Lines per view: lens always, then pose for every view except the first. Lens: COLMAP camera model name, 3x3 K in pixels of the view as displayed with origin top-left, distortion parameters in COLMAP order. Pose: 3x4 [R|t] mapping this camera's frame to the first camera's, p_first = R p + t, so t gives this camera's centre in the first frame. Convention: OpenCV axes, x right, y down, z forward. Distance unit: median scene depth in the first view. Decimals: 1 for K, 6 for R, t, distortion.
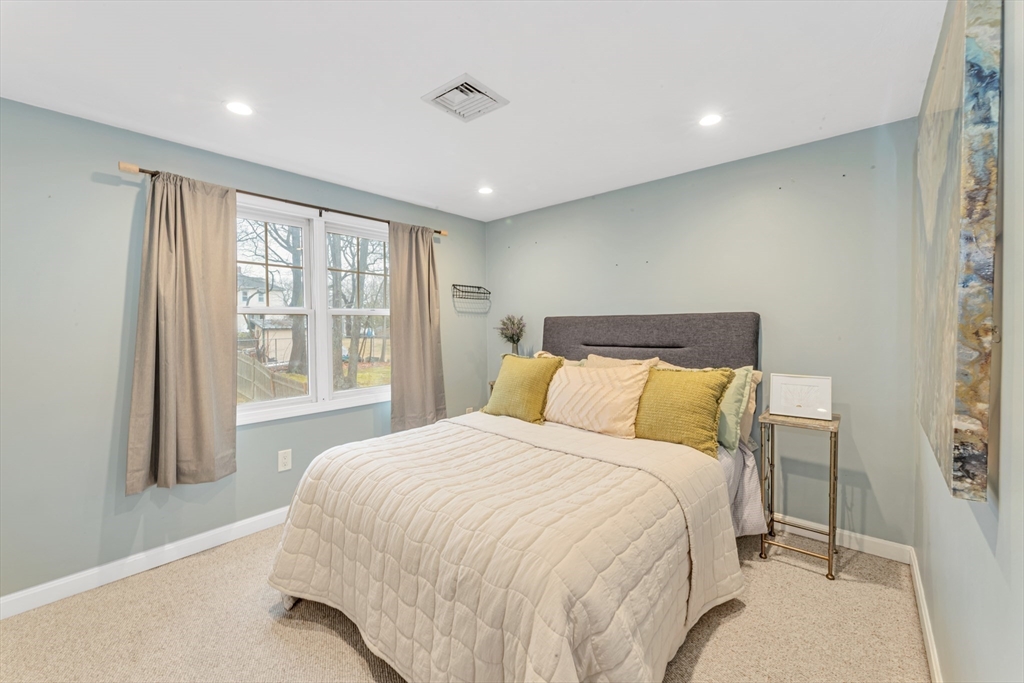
lens RADIAL K [[423.7, 0, 519.2], [0, 423.7, 334.3], [0, 0, 1]] dist [0.001655, -0.000020]
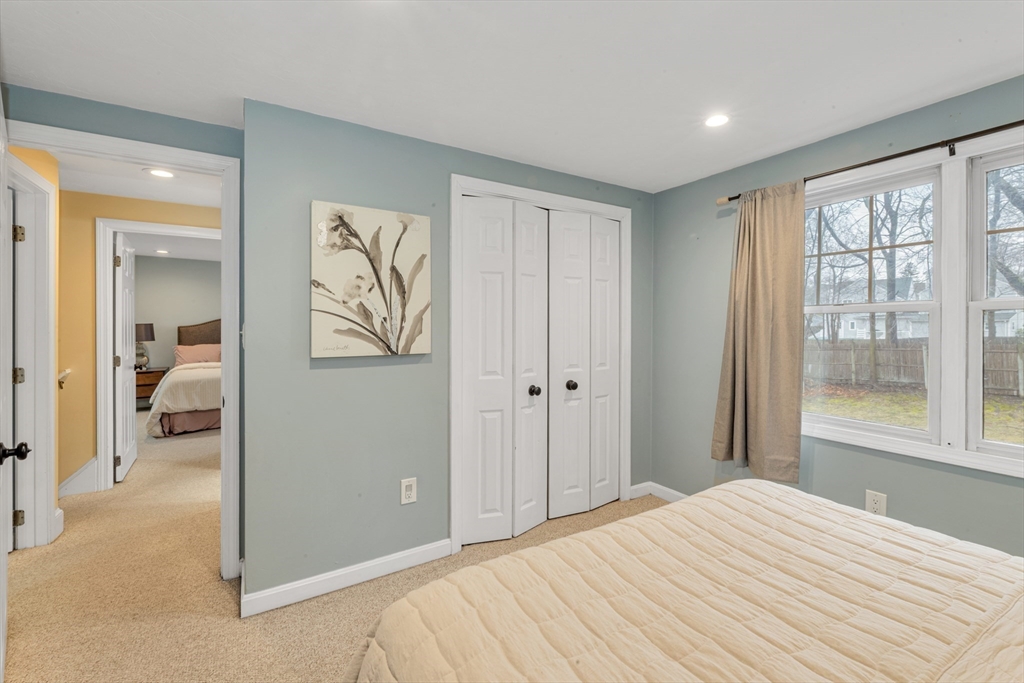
lens RADIAL K [[434.0, 0, 526.3], [0, 434.0, 325.7], [0, 0, 1]] dist [0.000489, 0.000046]
pose [[-0.310201, 0.006577, -0.950648, 0.477492], [-0.021264, 0.999678, 0.013854, -0.025527], [0.950433, 0.024512, -0.309962, 0.826291]]
